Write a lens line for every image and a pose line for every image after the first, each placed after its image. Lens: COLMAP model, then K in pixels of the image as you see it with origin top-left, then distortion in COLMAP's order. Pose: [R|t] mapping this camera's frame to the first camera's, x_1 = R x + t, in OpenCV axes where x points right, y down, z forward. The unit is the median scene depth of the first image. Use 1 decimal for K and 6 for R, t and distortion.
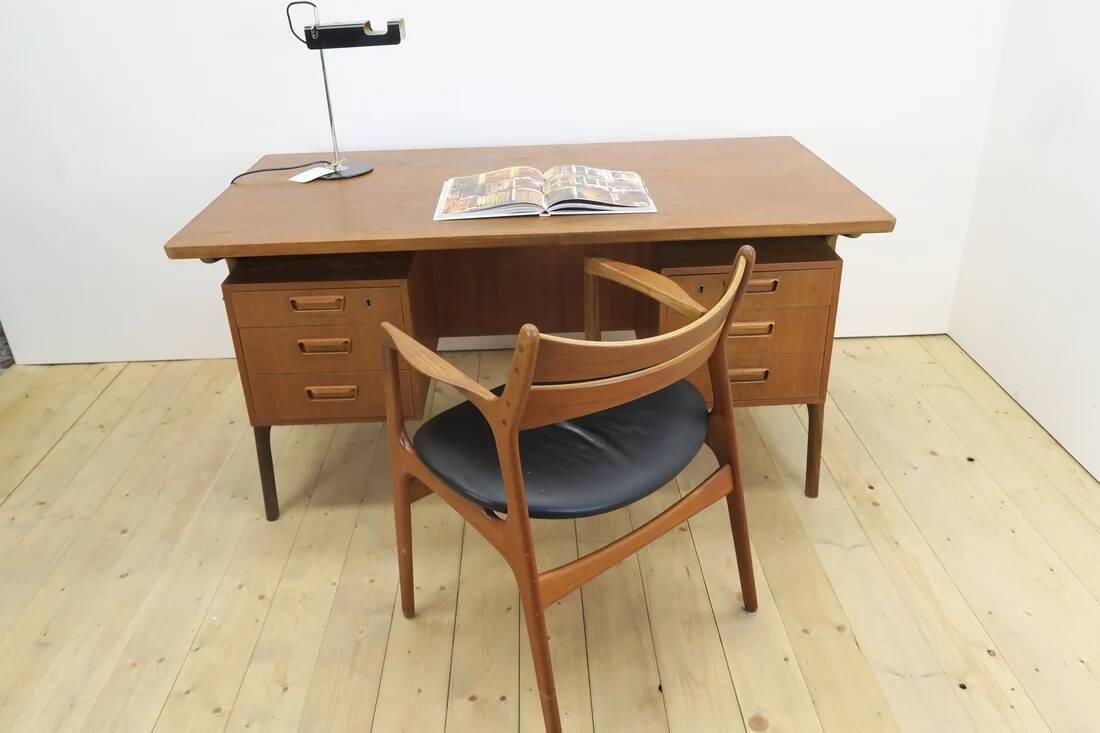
lens RADIAL K [[876.3, 0, 550.2], [0, 876.3, 366.8], [0, 0, 1]] dist [-0.000817, -0.008508]
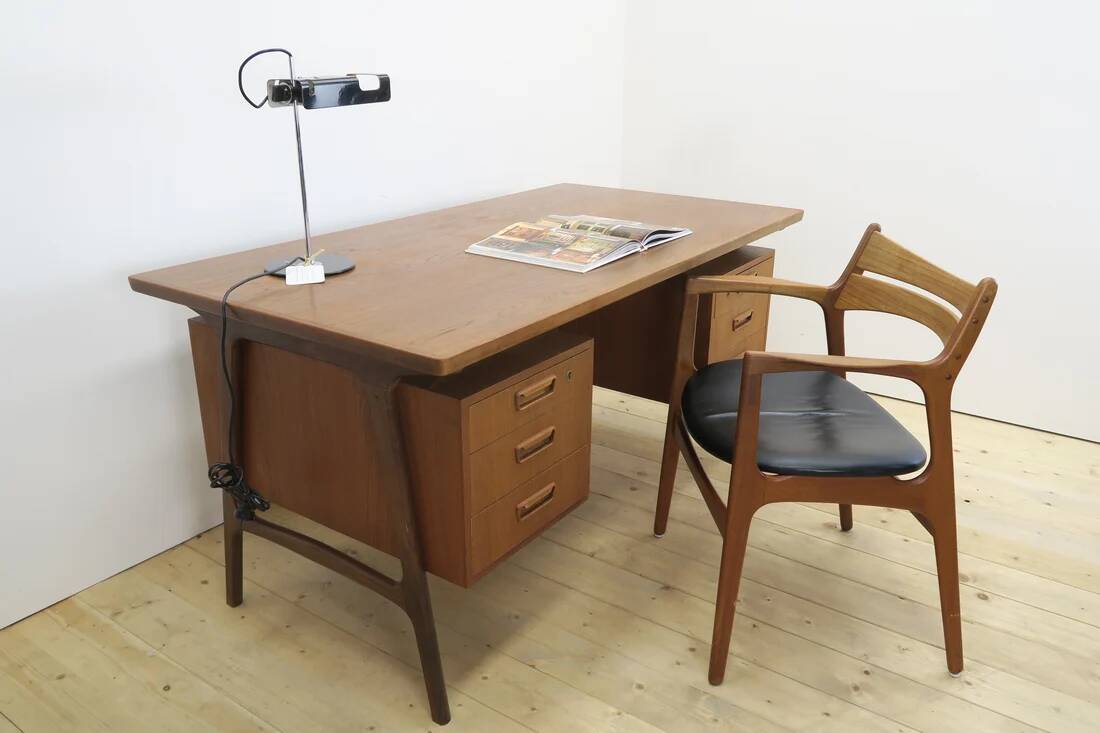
lens RADIAL K [[876.3, 0, 554.5], [0, 876.3, 363.8], [0, 0, 1]] dist [-0.000817, -0.008508]
pose [[0.590795, -0.244592, 0.768854, -0.833976], [0.340838, 0.939396, 0.036942, -0.114650], [-0.731294, 0.240230, 0.638356, 0.430503]]
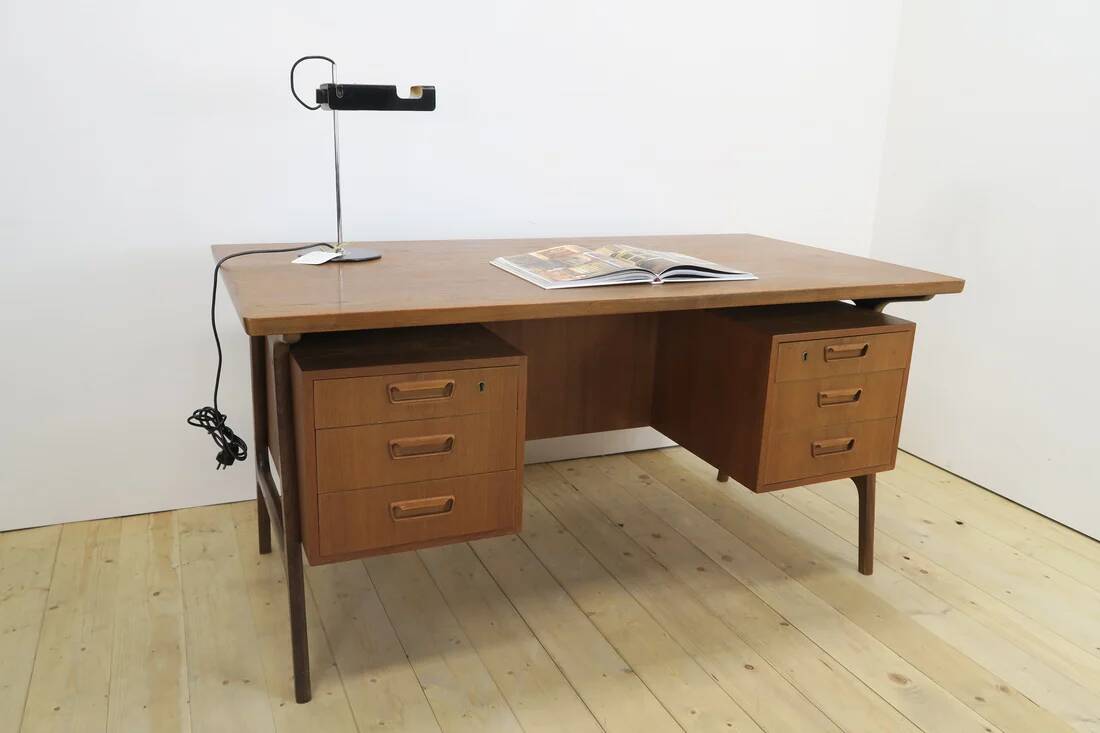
lens RADIAL K [[876.3, 0, 552.3], [0, 876.3, 367.1], [0, 0, 1]] dist [-0.000817, -0.008508]
pose [[0.923220, -0.041634, 0.382009, -0.435135], [0.114746, 0.978627, -0.170655, 0.053610], [-0.366739, 0.201386, 0.908265, 0.213552]]
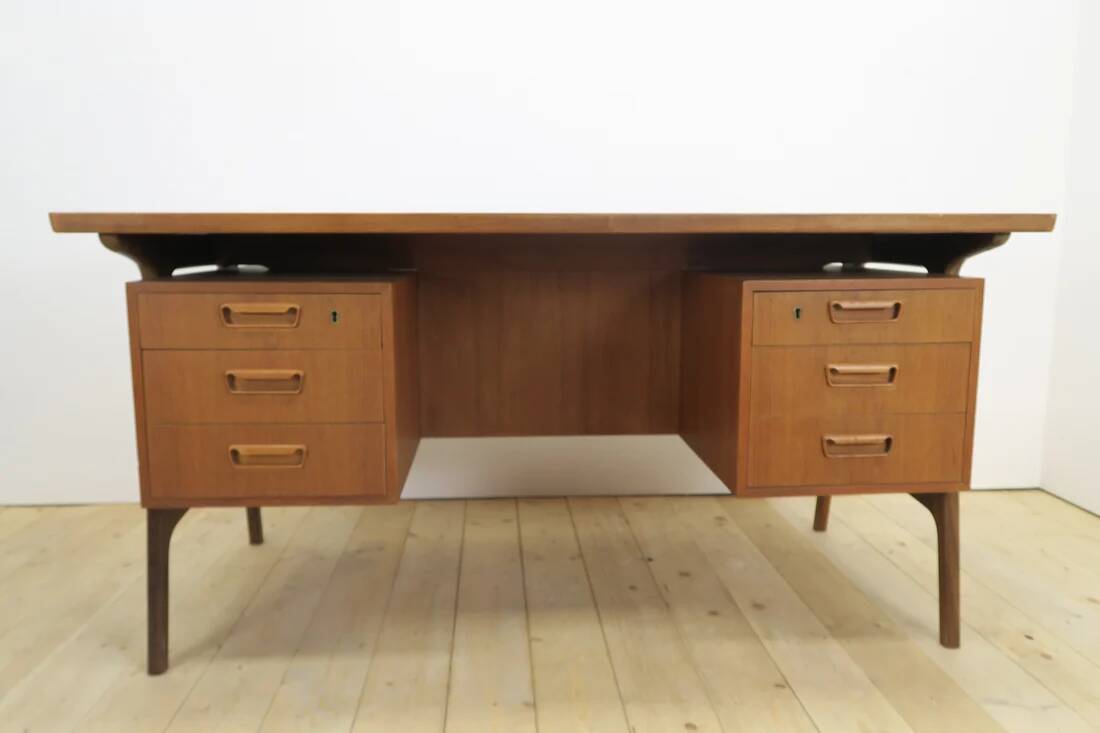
lens RADIAL K [[876.3, 0, 551.3], [0, 876.3, 365.3], [0, 0, 1]] dist [-0.000817, -0.008508]
pose [[0.998877, 0.023792, 0.040963, -0.057802], [-0.009579, 0.948309, -0.317205, 0.176643], [-0.046392, 0.316456, 0.947472, 0.317817]]
